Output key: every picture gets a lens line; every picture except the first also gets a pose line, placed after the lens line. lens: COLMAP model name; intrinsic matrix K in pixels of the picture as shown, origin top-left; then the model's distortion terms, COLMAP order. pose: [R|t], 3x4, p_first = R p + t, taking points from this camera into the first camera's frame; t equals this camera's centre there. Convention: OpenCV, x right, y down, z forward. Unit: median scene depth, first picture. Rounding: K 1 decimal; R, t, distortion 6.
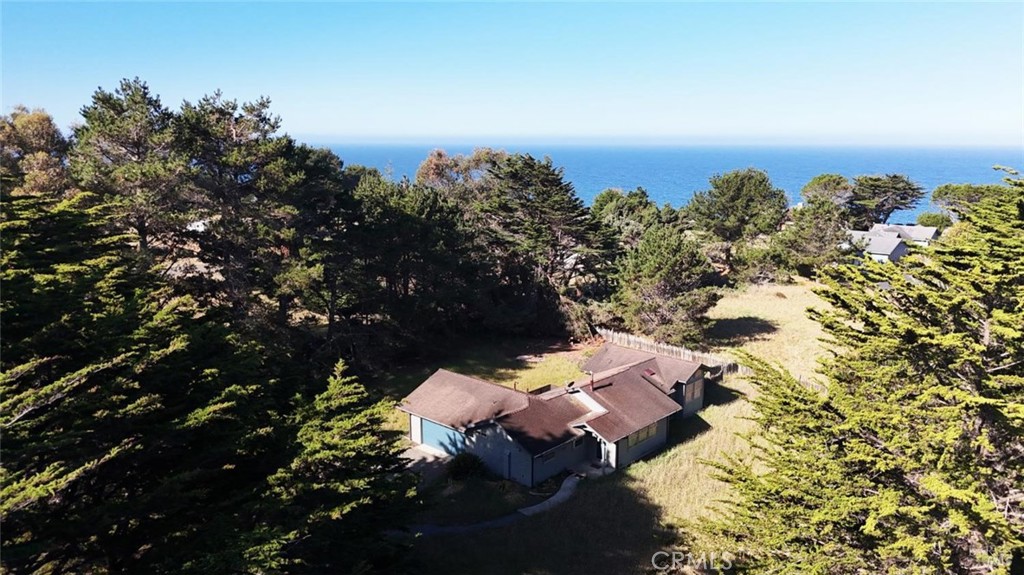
lens RADIAL K [[749.1, 0, 511.5], [0, 749.1, 294.1], [0, 0, 1]] dist [0.091132, -0.097783]
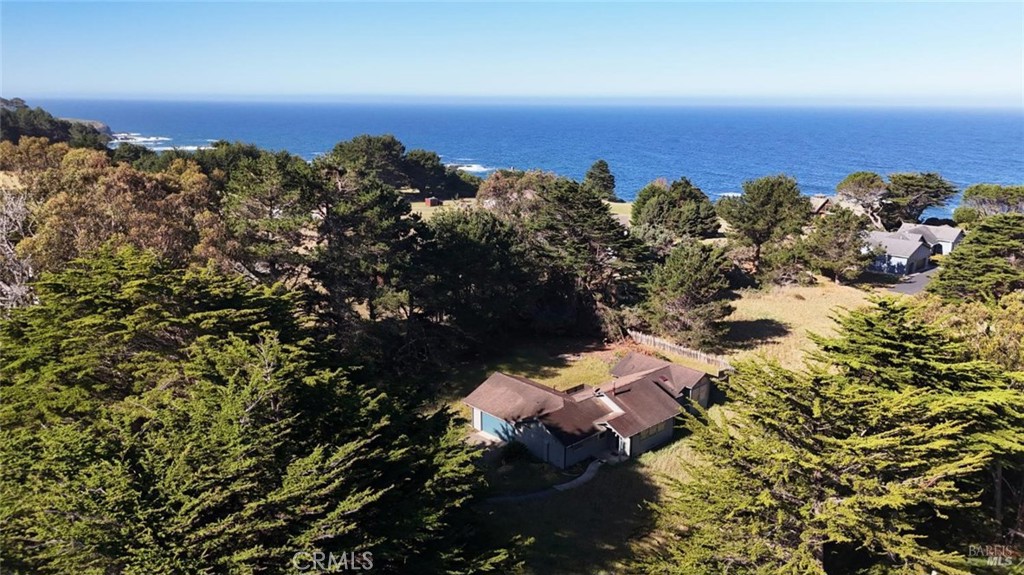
lens RADIAL K [[749.1, 0, 511.5], [0, 749.1, 294.1], [0, 0, 1]] dist [0.091132, -0.097783]
pose [[0.997540, 0.022418, -0.066424, 0.009984], [-0.018960, 0.998454, 0.052244, -0.078831], [0.067492, -0.050856, 0.996423, -0.207223]]
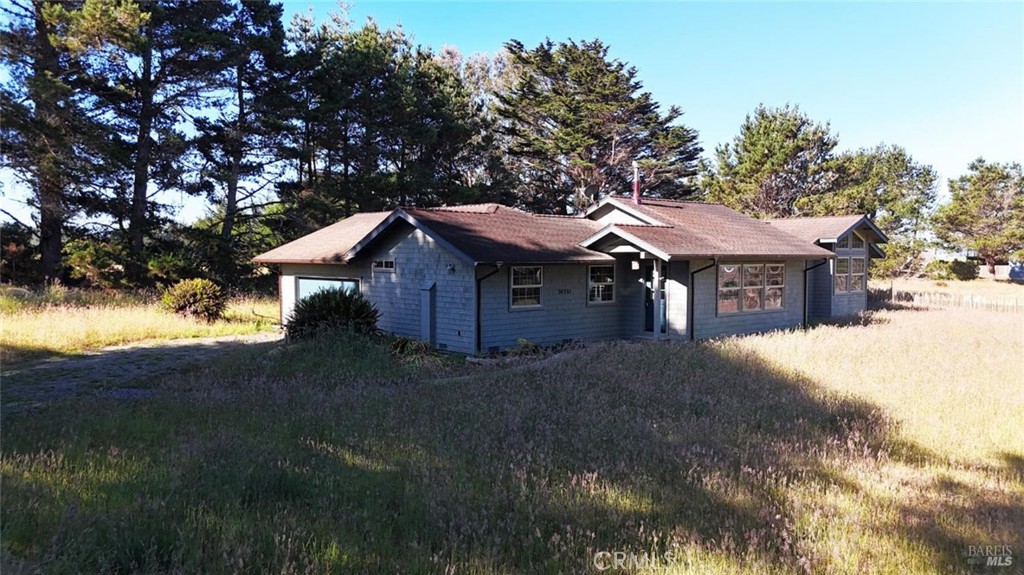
lens RADIAL K [[749.1, 0, 511.5], [0, 749.1, 294.1], [0, 0, 1]] dist [0.091132, -0.097783]
pose [[0.993142, 0.007387, -0.116678, 0.060892], [-0.024307, 0.989241, -0.144263, 0.183659], [0.114357, 0.146110, 0.982636, 0.387351]]
